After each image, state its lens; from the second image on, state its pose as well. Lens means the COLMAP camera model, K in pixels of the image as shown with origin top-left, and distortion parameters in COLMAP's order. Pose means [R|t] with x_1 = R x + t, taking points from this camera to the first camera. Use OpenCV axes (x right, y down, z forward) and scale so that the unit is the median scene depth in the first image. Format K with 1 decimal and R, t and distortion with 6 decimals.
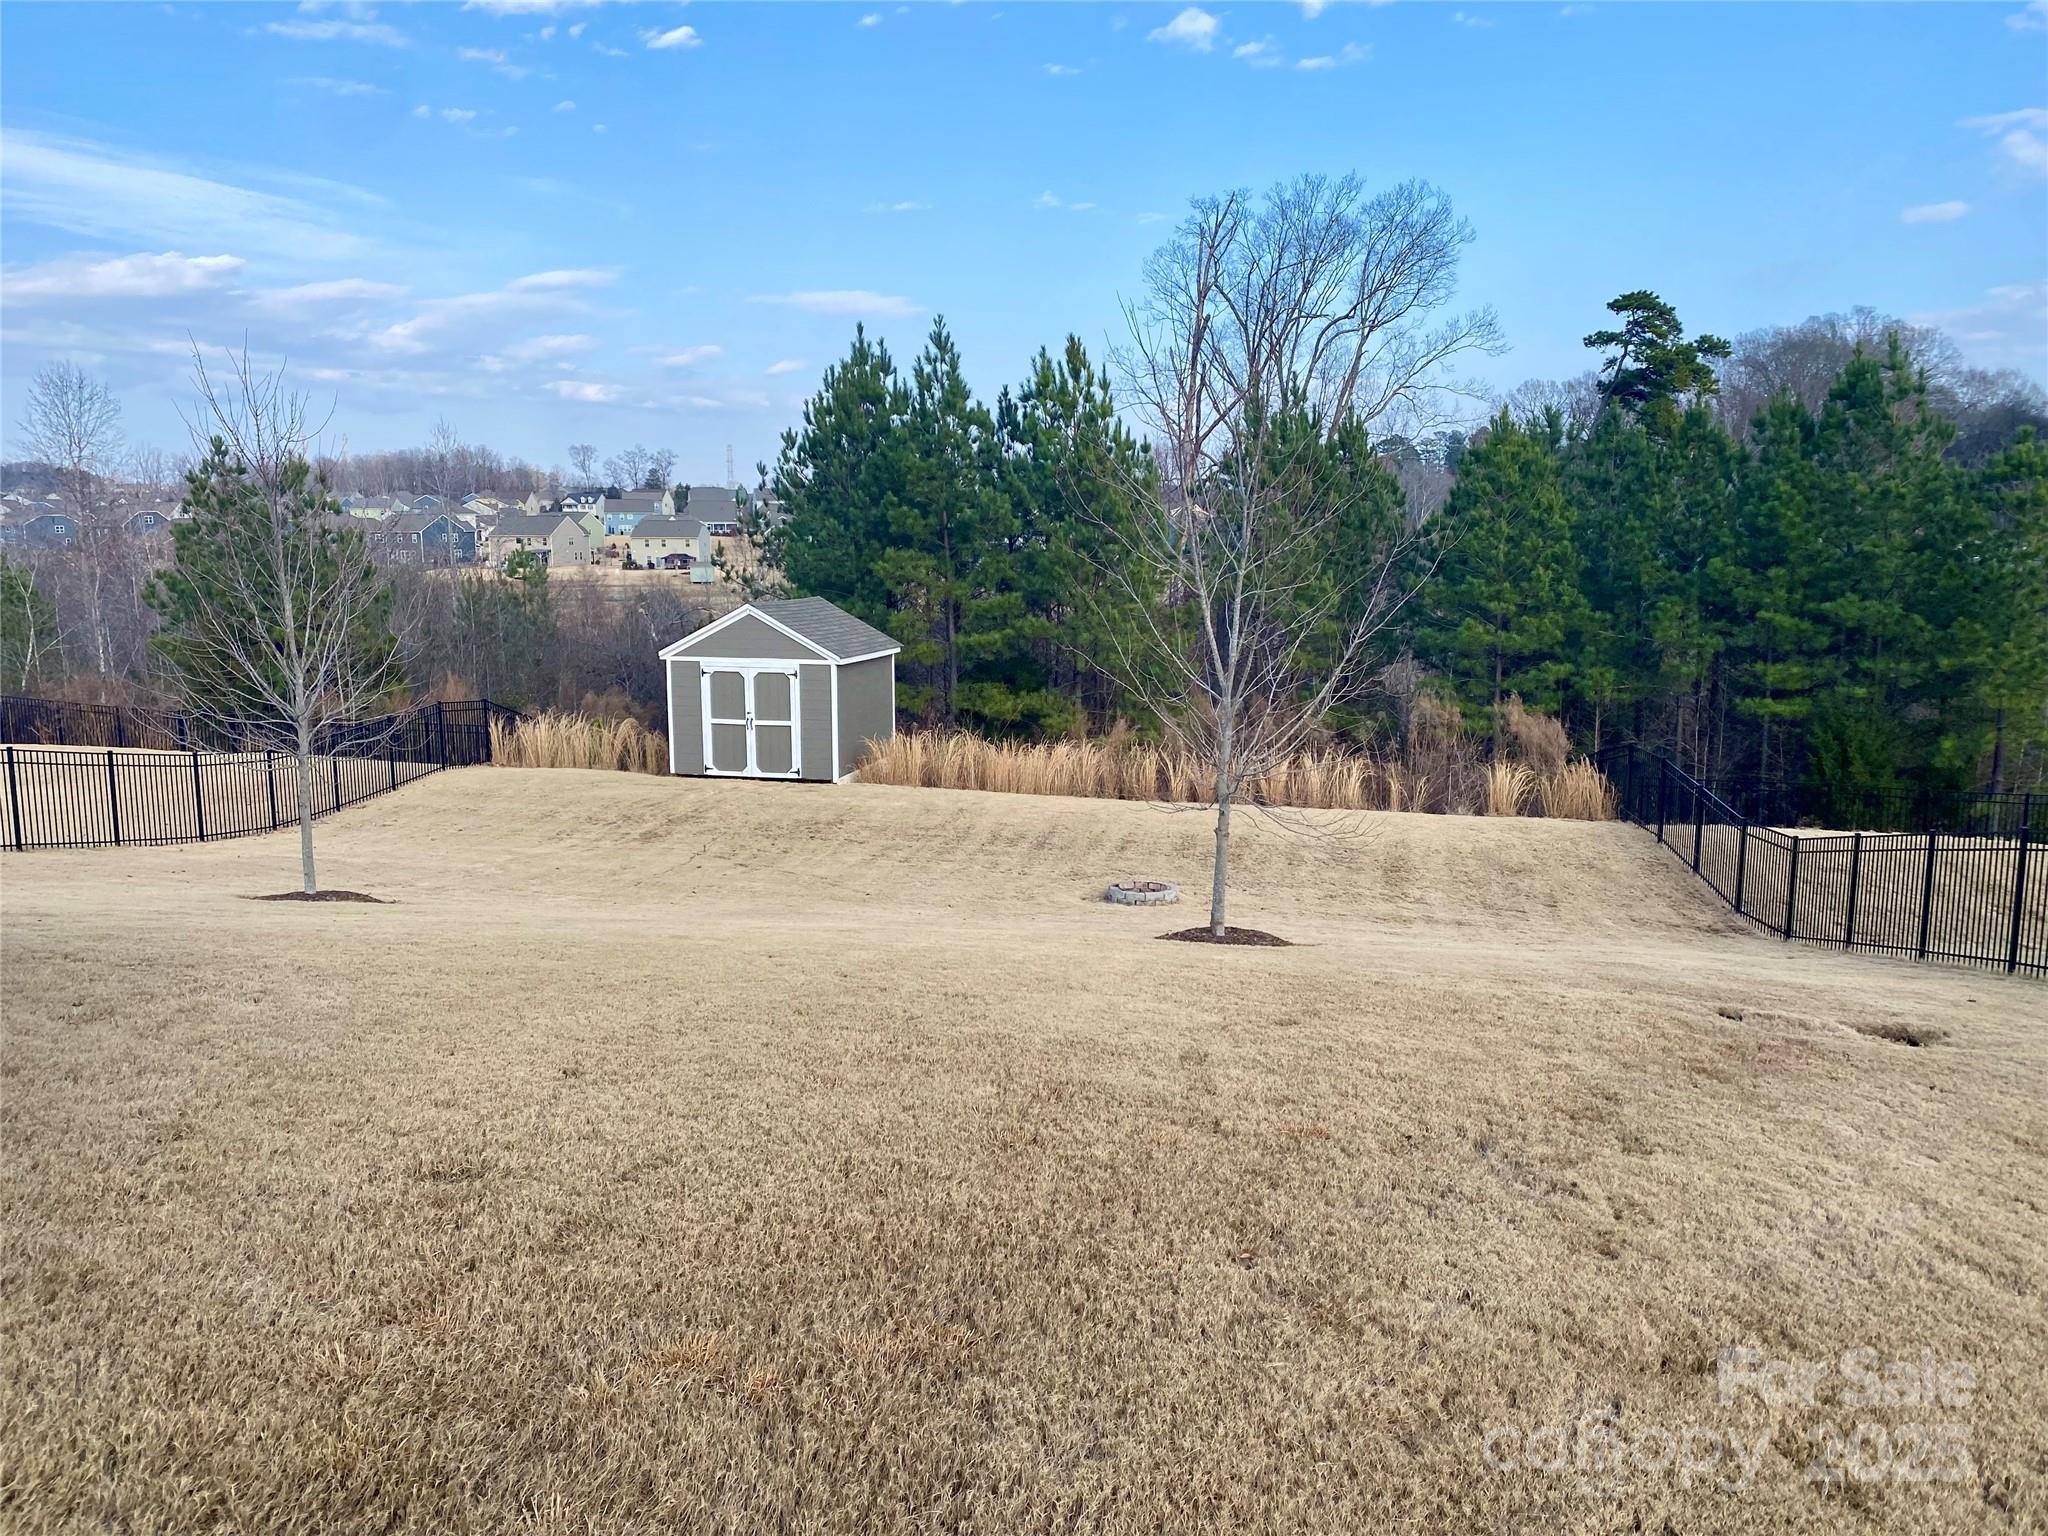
lens RADIAL K [[1557.9, 0, 1037.3], [0, 1557.9, 761.6], [0, 0, 1]] dist [0.011682, 0.007903]
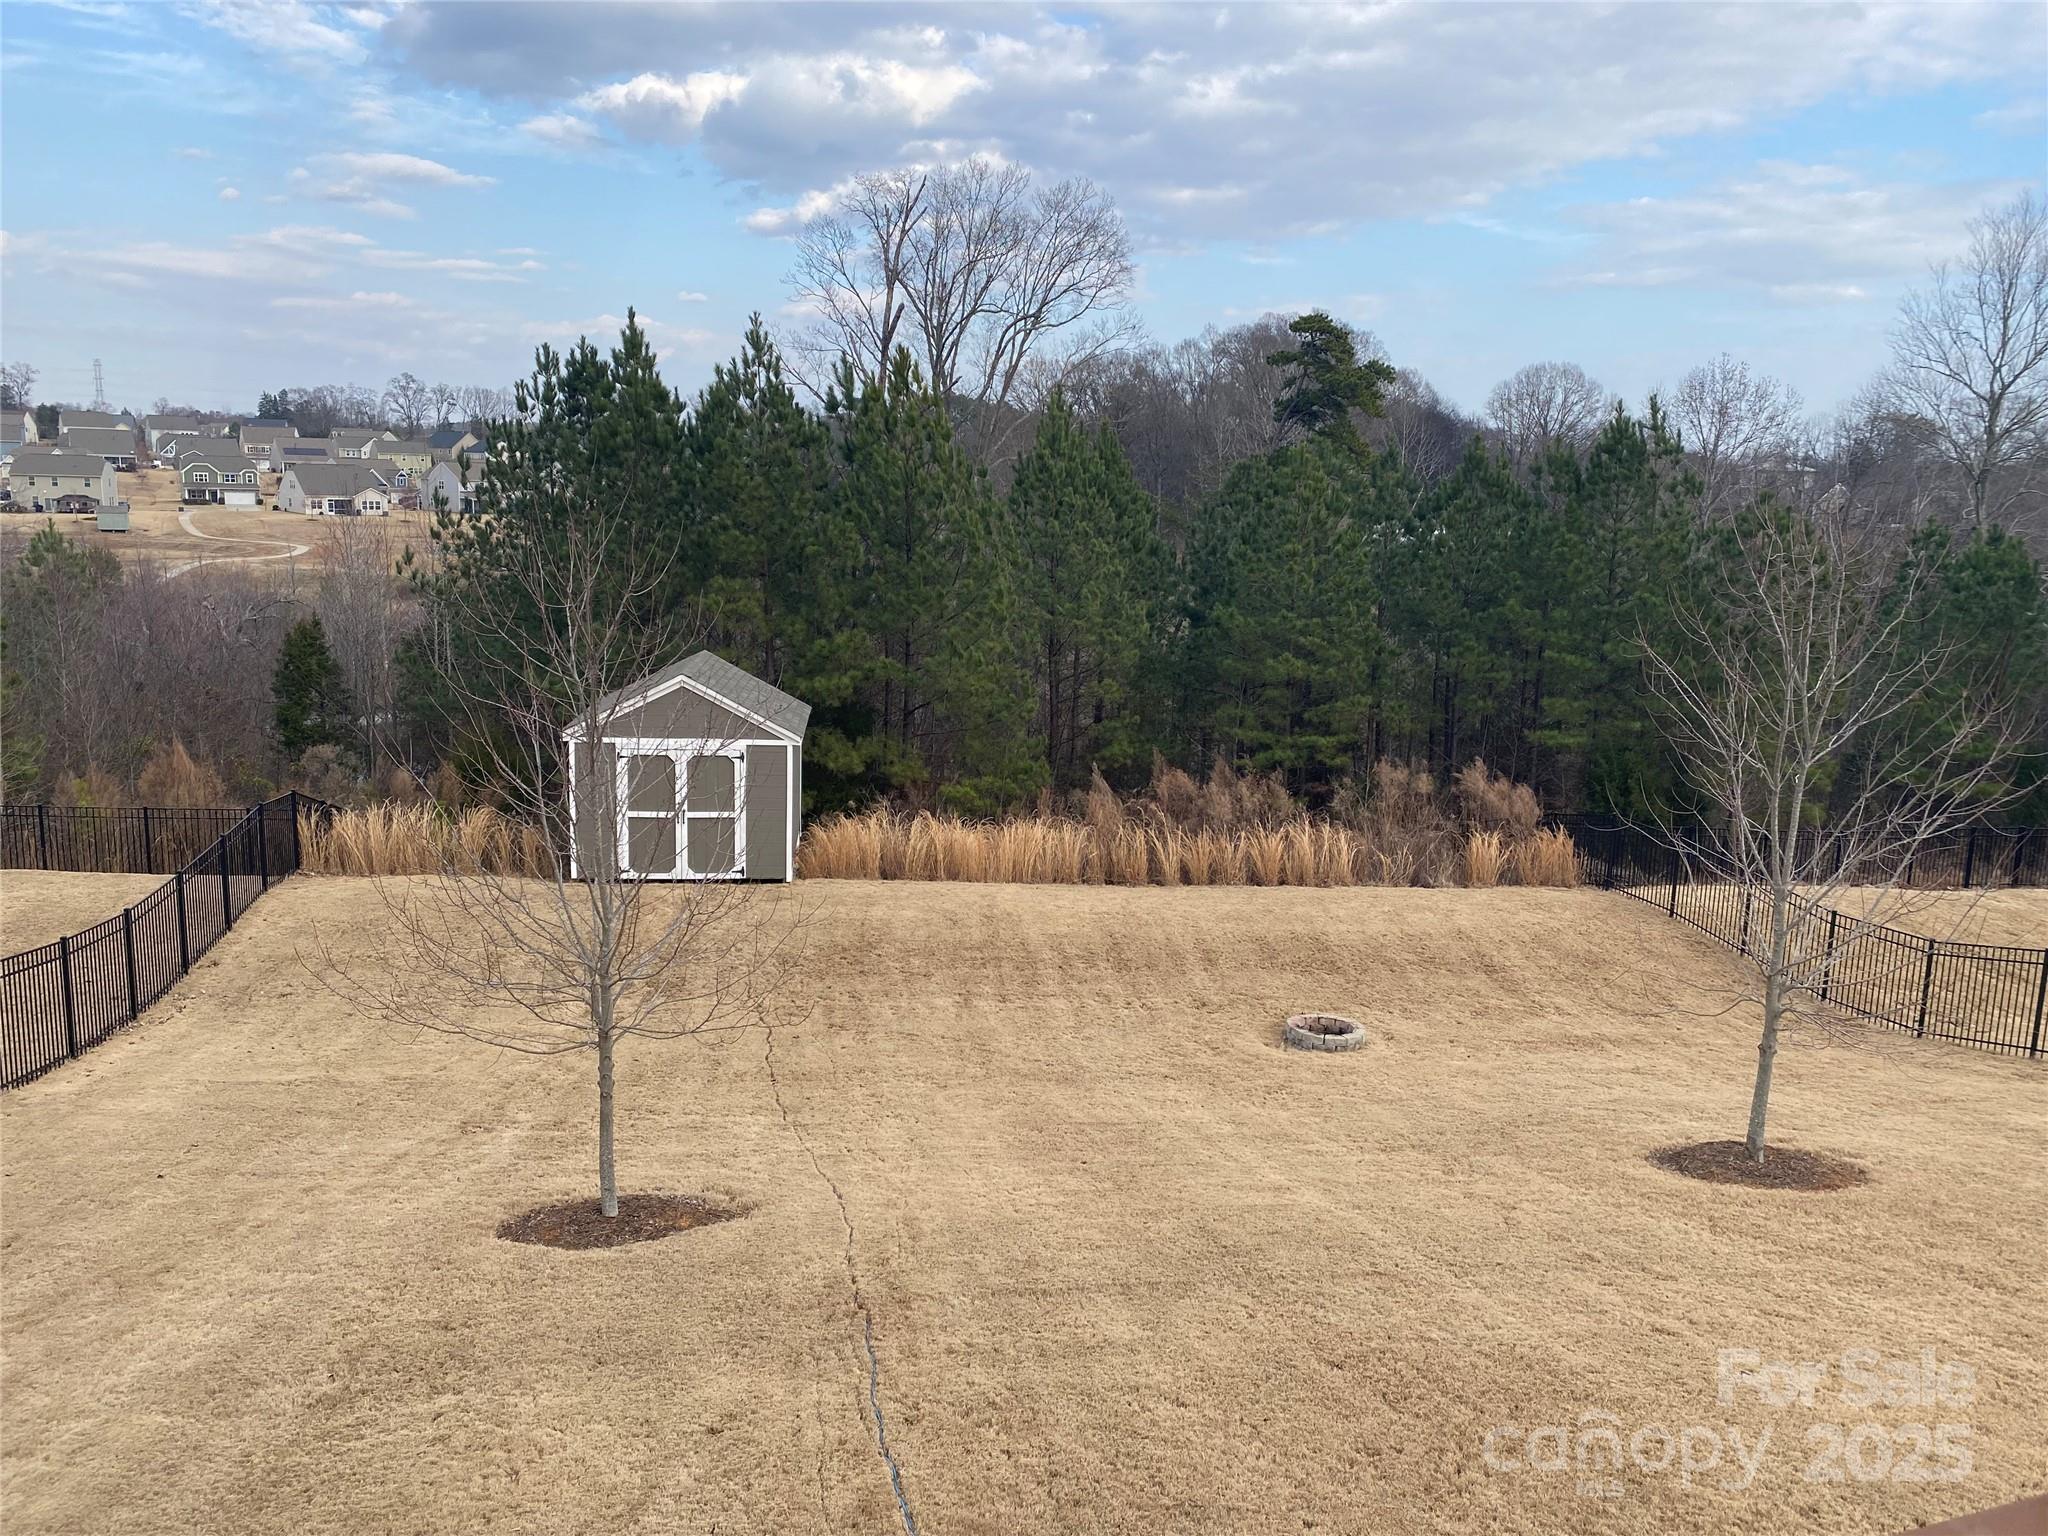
lens RADIAL K [[1557.9, 0, 1037.3], [0, 1557.9, 761.6], [0, 0, 1]] dist [0.011682, 0.007903]
pose [[0.936023, -0.030996, 0.350572, -0.296866], [0.018623, 0.999081, 0.038611, -0.082153], [-0.351447, -0.029612, 0.935740, 0.145821]]
